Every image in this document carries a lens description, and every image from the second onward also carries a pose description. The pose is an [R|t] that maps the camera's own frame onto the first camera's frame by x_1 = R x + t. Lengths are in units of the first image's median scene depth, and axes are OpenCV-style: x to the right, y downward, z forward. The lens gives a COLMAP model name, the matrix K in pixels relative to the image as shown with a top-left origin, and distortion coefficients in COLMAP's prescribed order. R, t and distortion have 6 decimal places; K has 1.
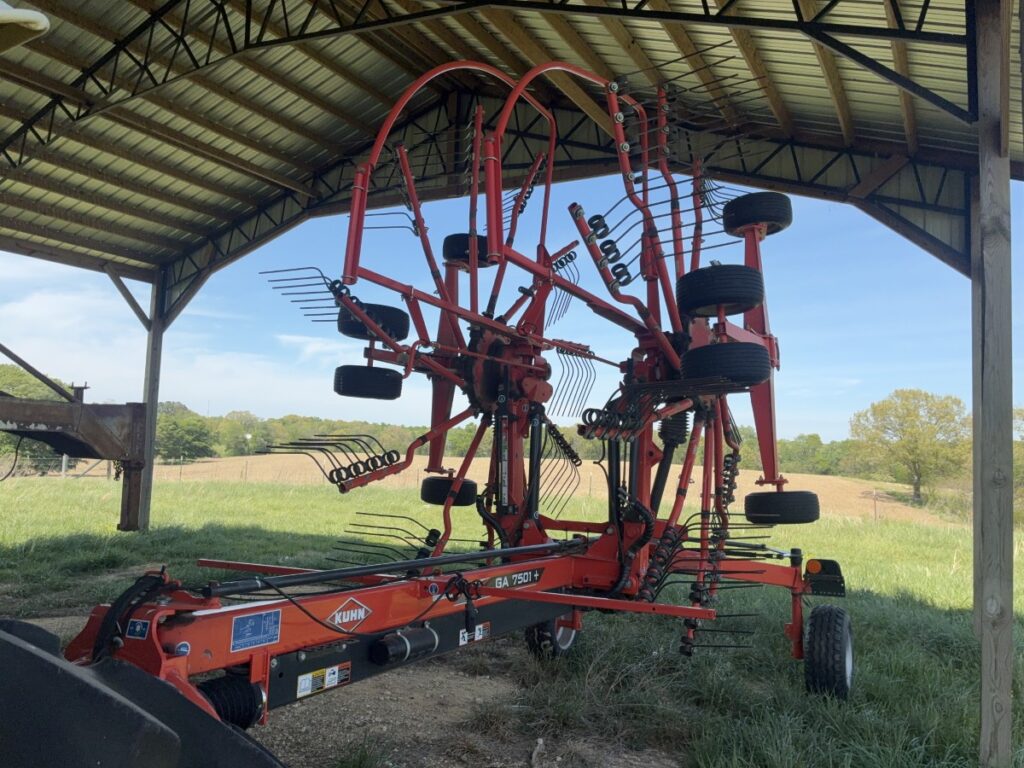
lens RADIAL K [[774.6, 0, 513.4], [0, 774.6, 382.2], [0, 0, 1]] dist [0.043399, -0.057873]
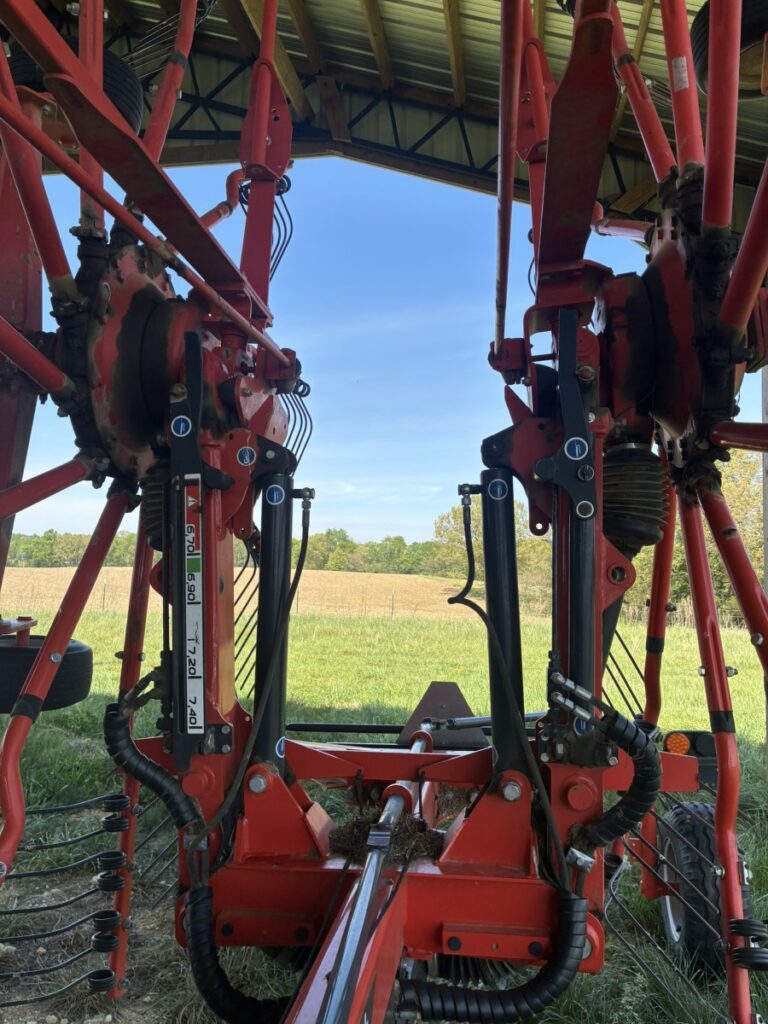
lens RADIAL K [[774.6, 0, 379.2], [0, 774.6, 508.6], [0, 0, 1]] dist [0.043399, -0.057873]
pose [[0.940424, 0.001061, 0.340002, -0.047926], [-0.010629, 0.999598, 0.026278, 0.046088], [-0.339838, -0.028327, 0.940057, 0.605575]]
